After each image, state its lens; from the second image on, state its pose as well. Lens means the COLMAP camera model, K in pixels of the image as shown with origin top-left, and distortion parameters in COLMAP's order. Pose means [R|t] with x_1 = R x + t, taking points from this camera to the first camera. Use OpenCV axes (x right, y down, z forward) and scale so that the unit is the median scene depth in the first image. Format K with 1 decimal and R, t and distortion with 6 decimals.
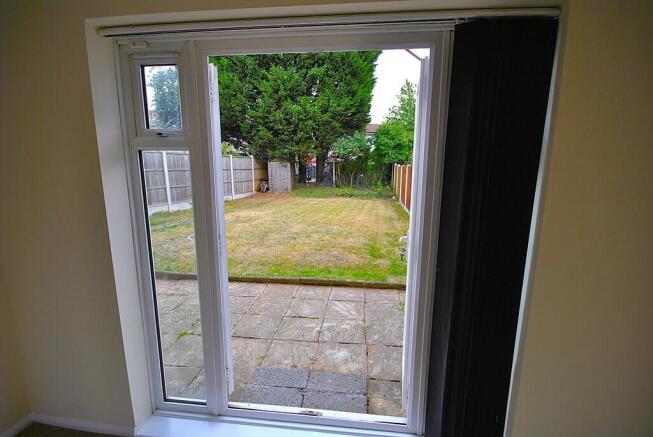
lens RADIAL K [[289.2, 0, 328.1], [0, 289.2, 217.0], [0, 0, 1]] dist [-0.002056, -0.001100]
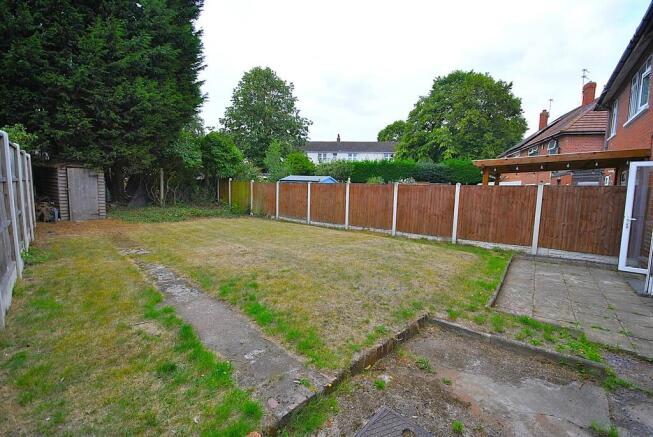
lens RADIAL K [[289.2, 0, 330.7], [0, 289.2, 218.0], [0, 0, 1]] dist [-0.002056, -0.001100]
pose [[0.503776, -0.084570, 0.859685, -0.466858], [0.120609, 0.992334, 0.026943, -0.046274], [-0.855373, 0.090112, 0.510114, 0.282092]]
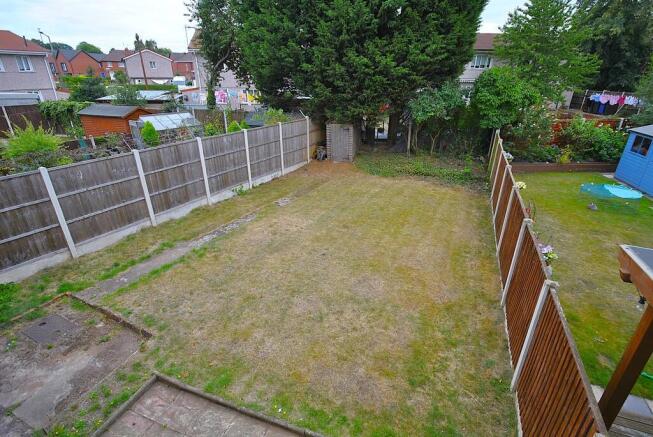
lens RADIAL K [[326.7, 0, 328.0], [0, 326.7, 220.3], [0, 0, 1]] dist [-0.001436, 0.000140]
pose [[0.968862, 0.099530, -0.226714, 0.033367], [-0.040547, 0.967066, 0.251277, -0.169329], [0.244257, -0.234260, 0.940989, 0.082445]]
